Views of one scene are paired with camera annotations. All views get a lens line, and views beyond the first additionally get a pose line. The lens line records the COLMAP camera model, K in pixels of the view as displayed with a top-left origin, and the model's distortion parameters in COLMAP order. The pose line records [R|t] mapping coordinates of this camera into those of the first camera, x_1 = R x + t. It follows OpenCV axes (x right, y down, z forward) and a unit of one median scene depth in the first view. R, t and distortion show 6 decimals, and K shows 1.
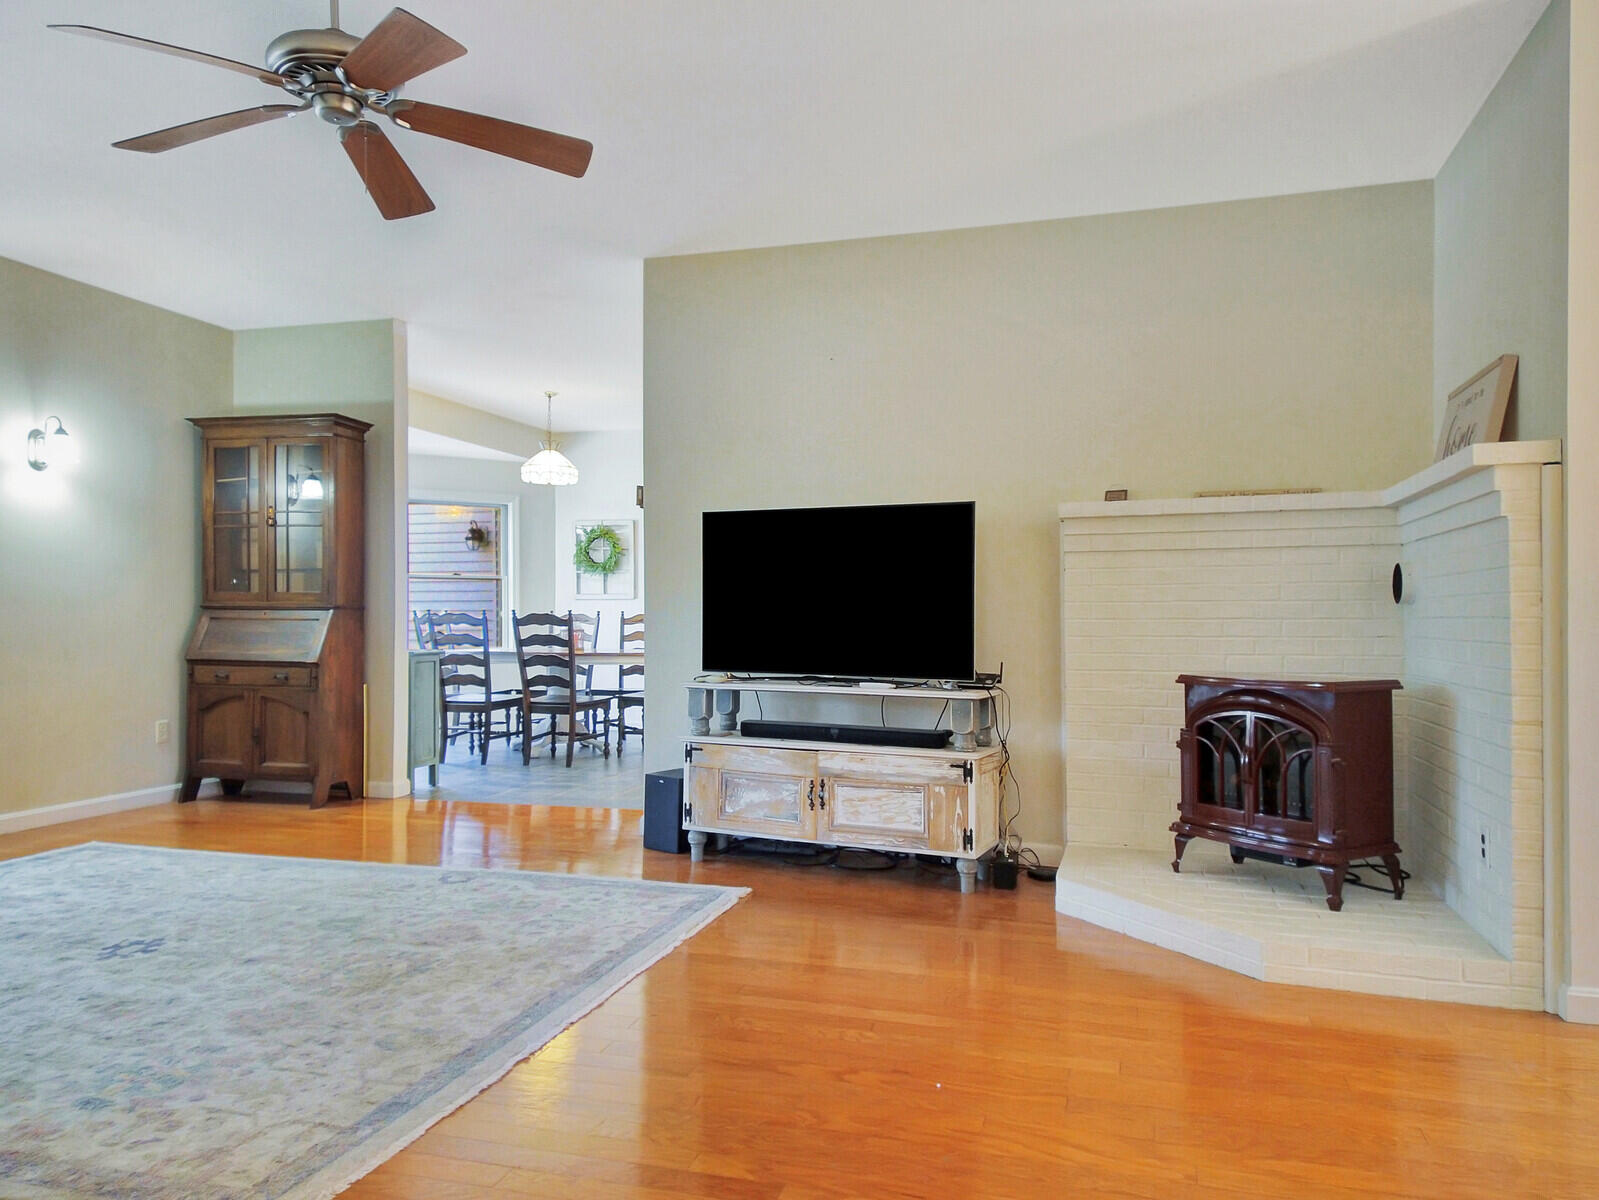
lens RADIAL K [[1116.9, 0, 799.9], [0, 1116.9, 605.0], [0, 0, 1]] dist [-0.006631, -0.020710]
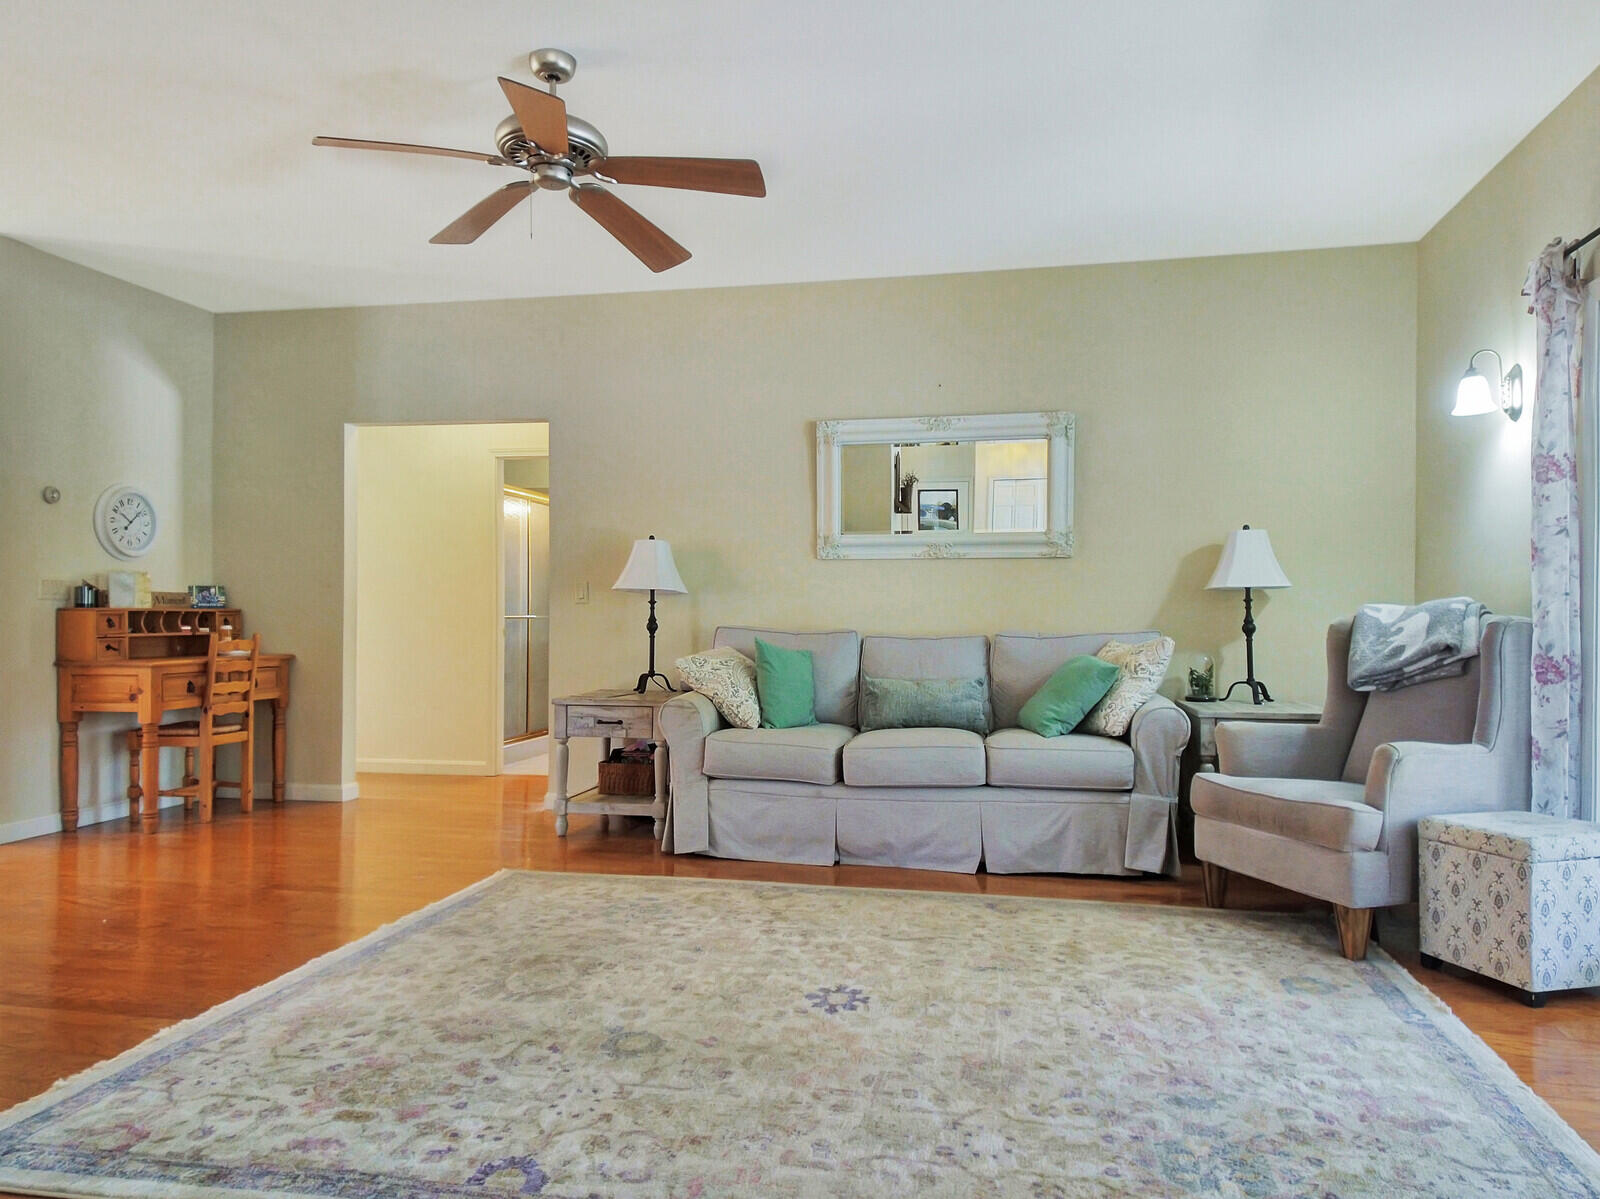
lens RADIAL K [[1117.5, 0, 799.9], [0, 1117.5, 604.3], [0, 0, 1]] dist [-0.006631, -0.020710]
pose [[-0.995972, -0.016067, -0.088212, -0.518415], [-0.014751, 0.999770, -0.015550, 0.012353], [0.088441, -0.014187, -0.995980, 1.993520]]
